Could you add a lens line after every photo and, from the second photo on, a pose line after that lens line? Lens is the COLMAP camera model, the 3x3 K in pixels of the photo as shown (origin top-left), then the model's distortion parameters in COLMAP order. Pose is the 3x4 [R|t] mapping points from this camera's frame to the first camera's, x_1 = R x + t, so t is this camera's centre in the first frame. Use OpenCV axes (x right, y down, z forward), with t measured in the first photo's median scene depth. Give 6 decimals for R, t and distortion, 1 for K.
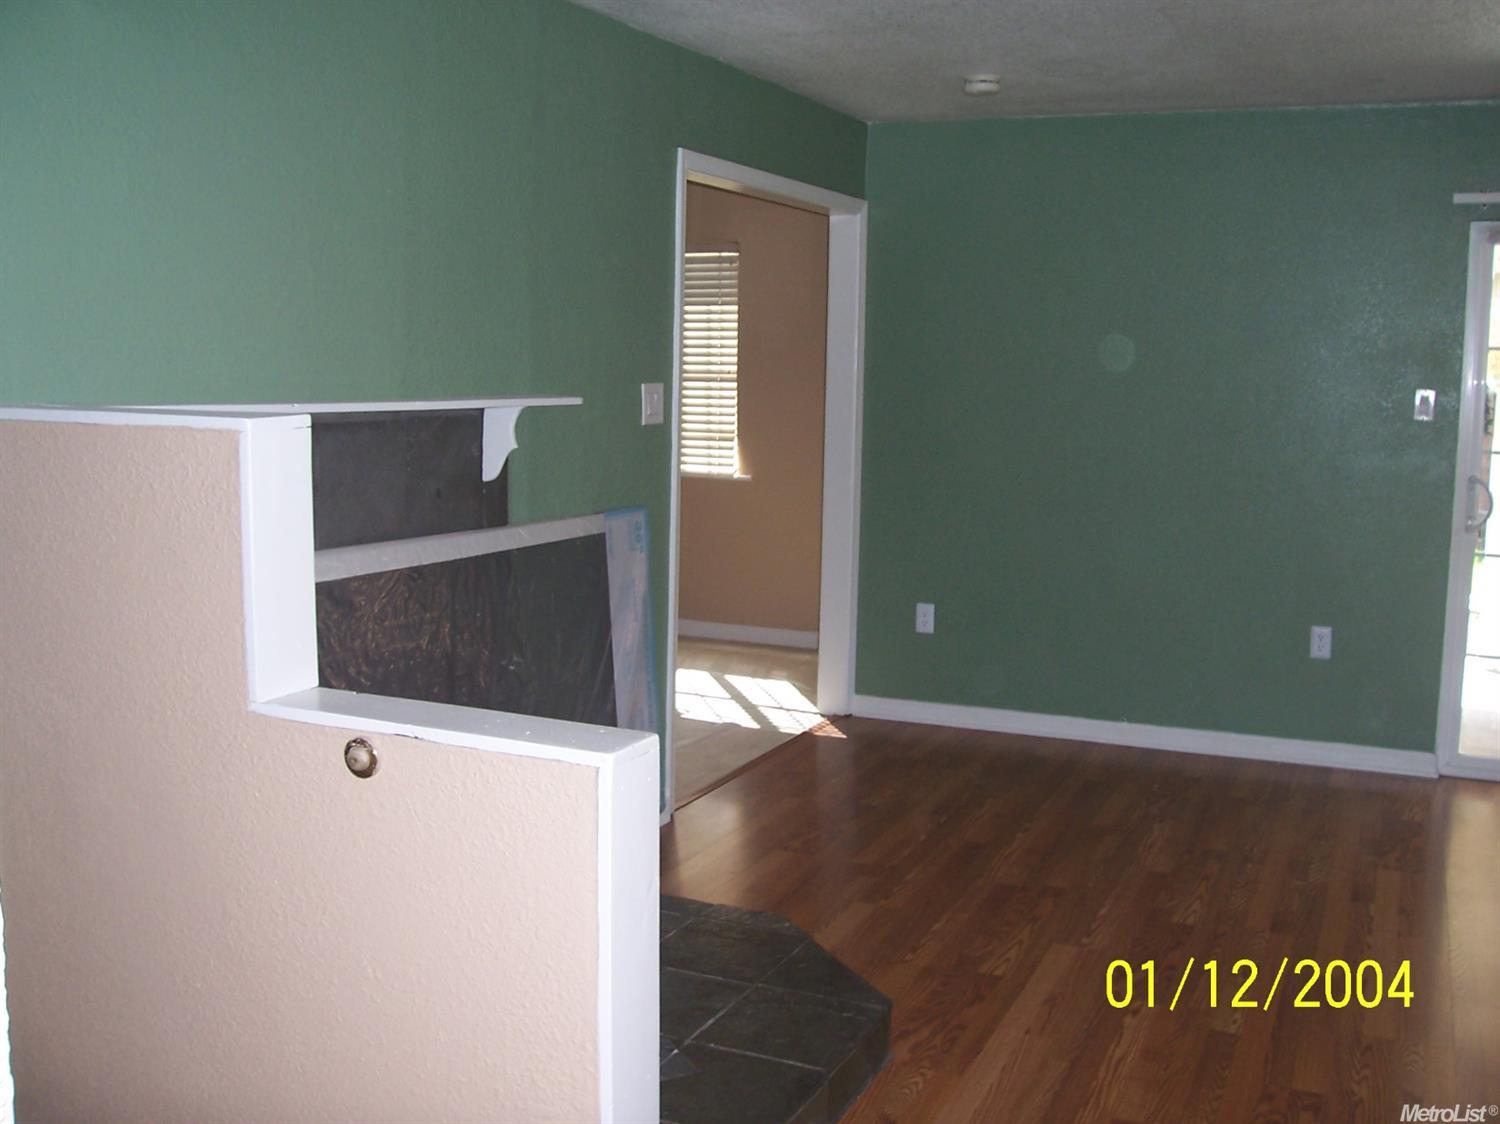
lens RADIAL K [[1484.4, 0, 747.4], [0, 1484.4, 531.3], [0, 0, 1]] dist [-0.200121, 0.206914]
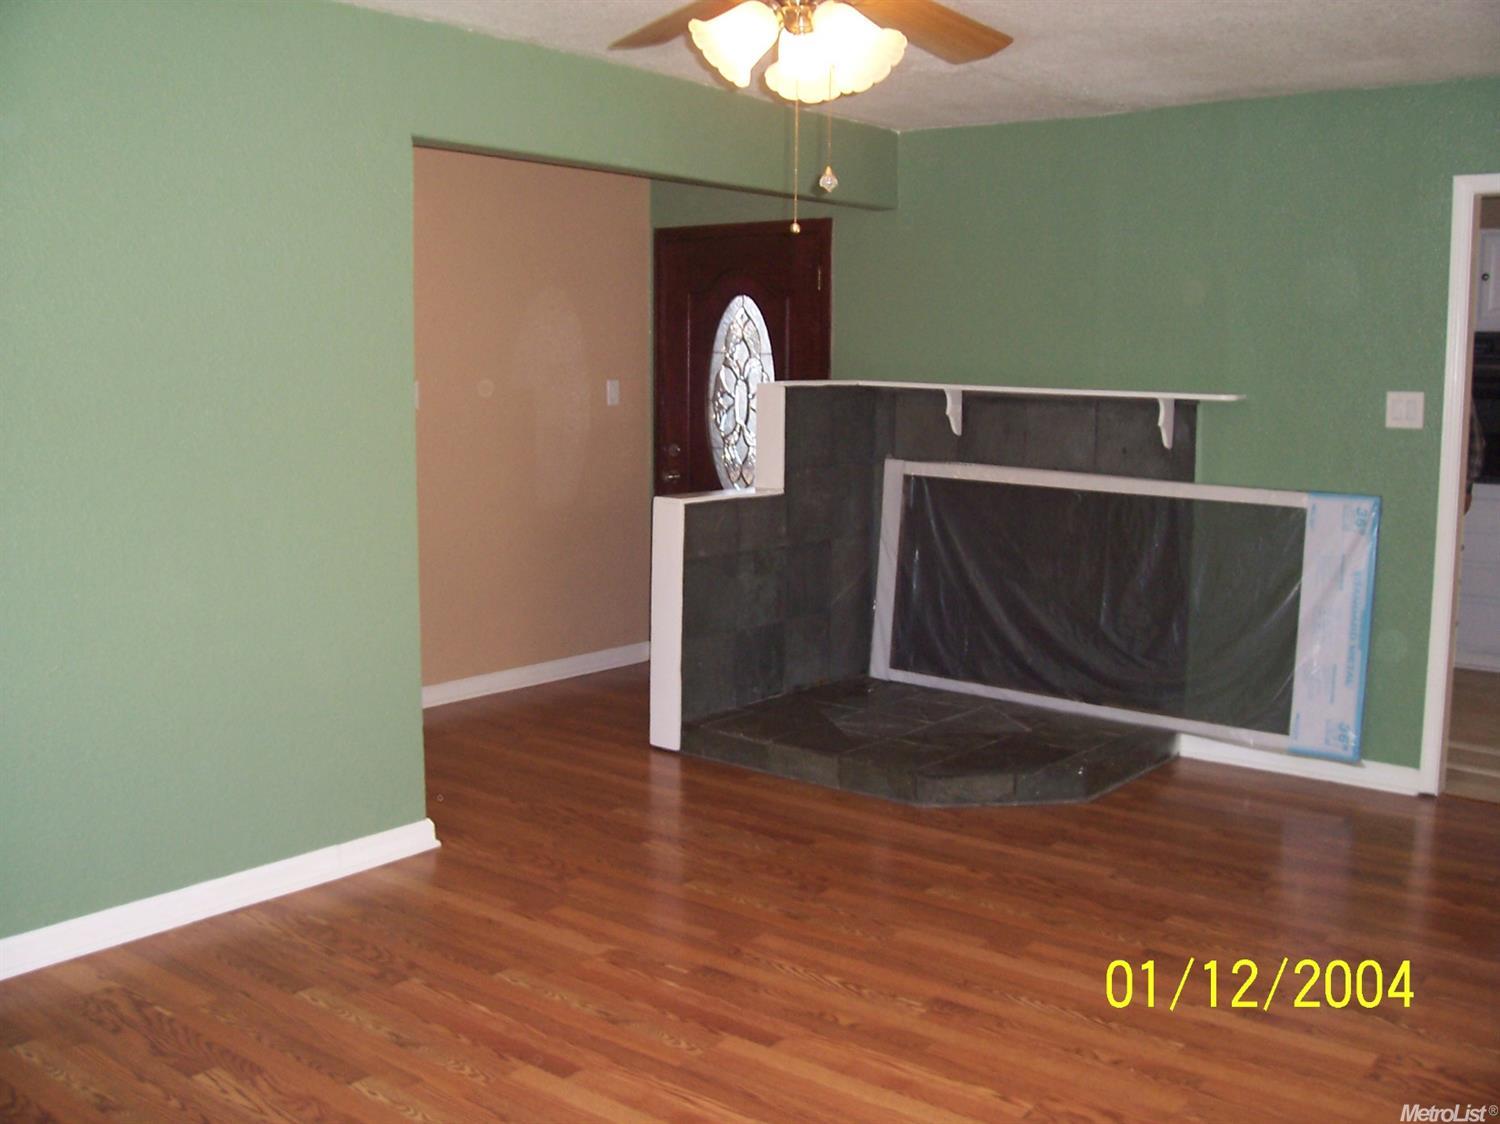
lens RADIAL K [[1464.4, 0, 750.0], [0, 1464.4, 562.0], [0, 0, 1]] dist [-0.010894, -0.322505]
pose [[-0.226655, 0.123654, -0.966094, 1.419175], [-0.117411, 0.981206, 0.153134, -0.102261], [0.966872, 0.148139, -0.207877, 0.962510]]
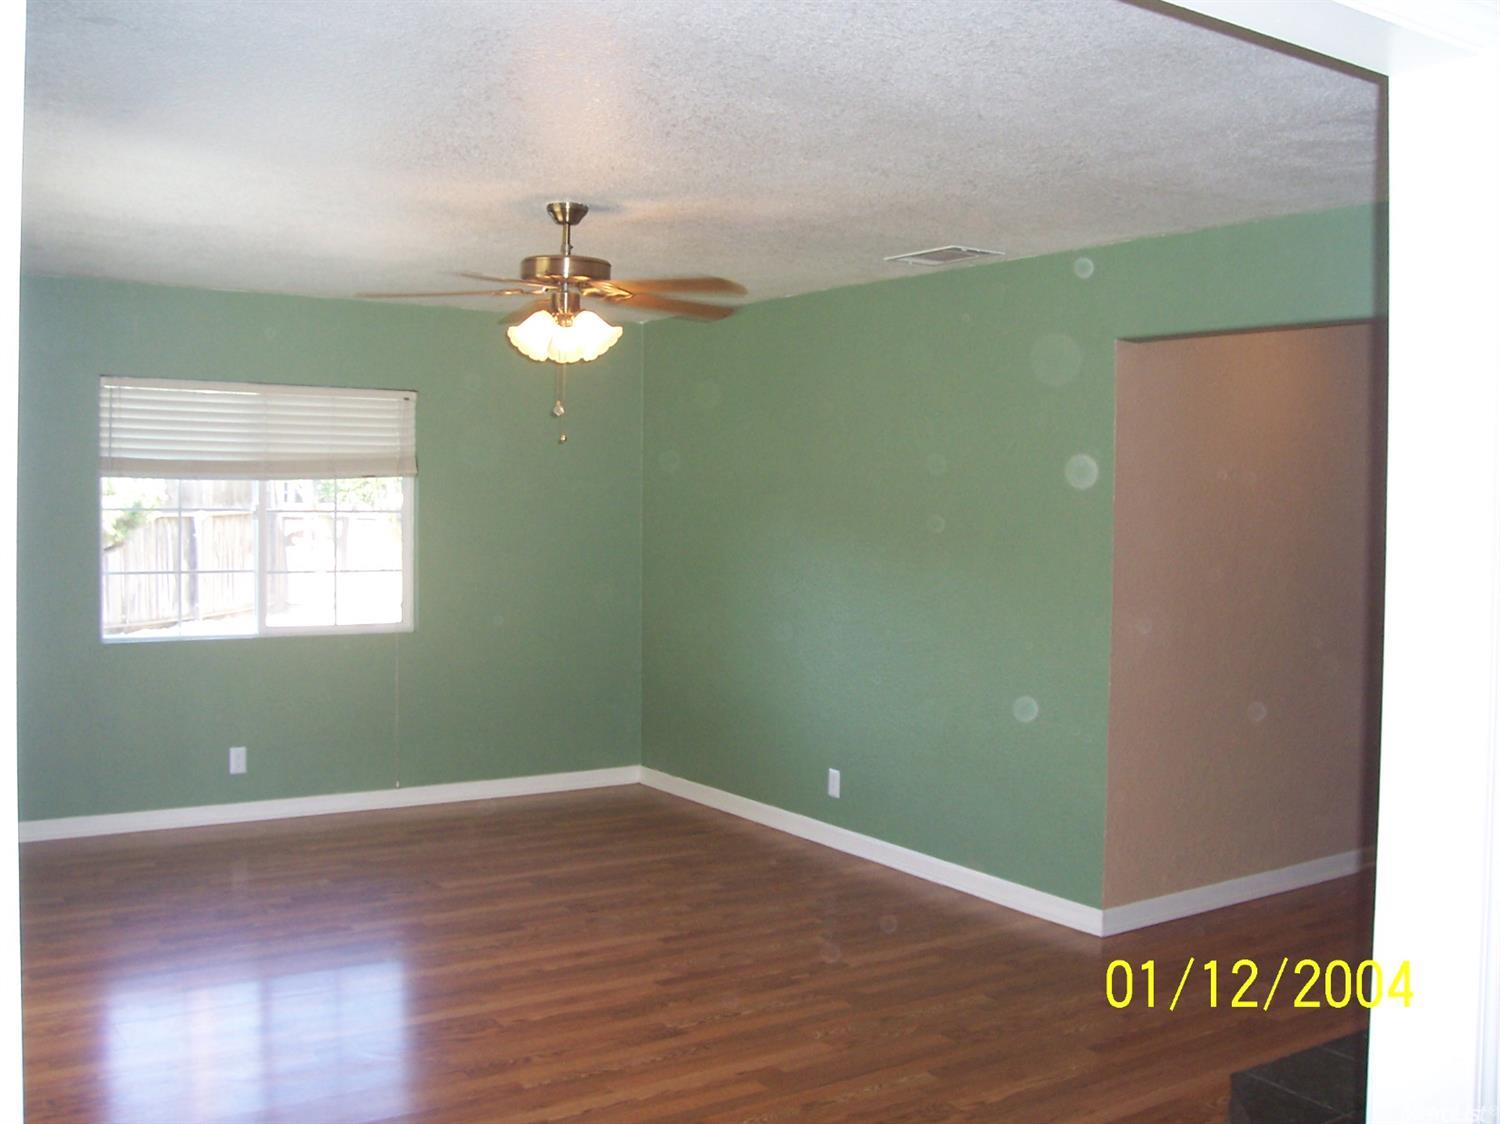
lens RADIAL K [[1484.4, 0, 747.4], [0, 1484.4, 531.3], [0, 0, 1]] dist [-0.200121, 0.206914]
pose [[-0.854703, -0.027641, 0.518381, -0.132055], [0.039979, 0.992111, 0.118818, -0.224584], [-0.517576, 0.122279, -0.846855, 1.835038]]
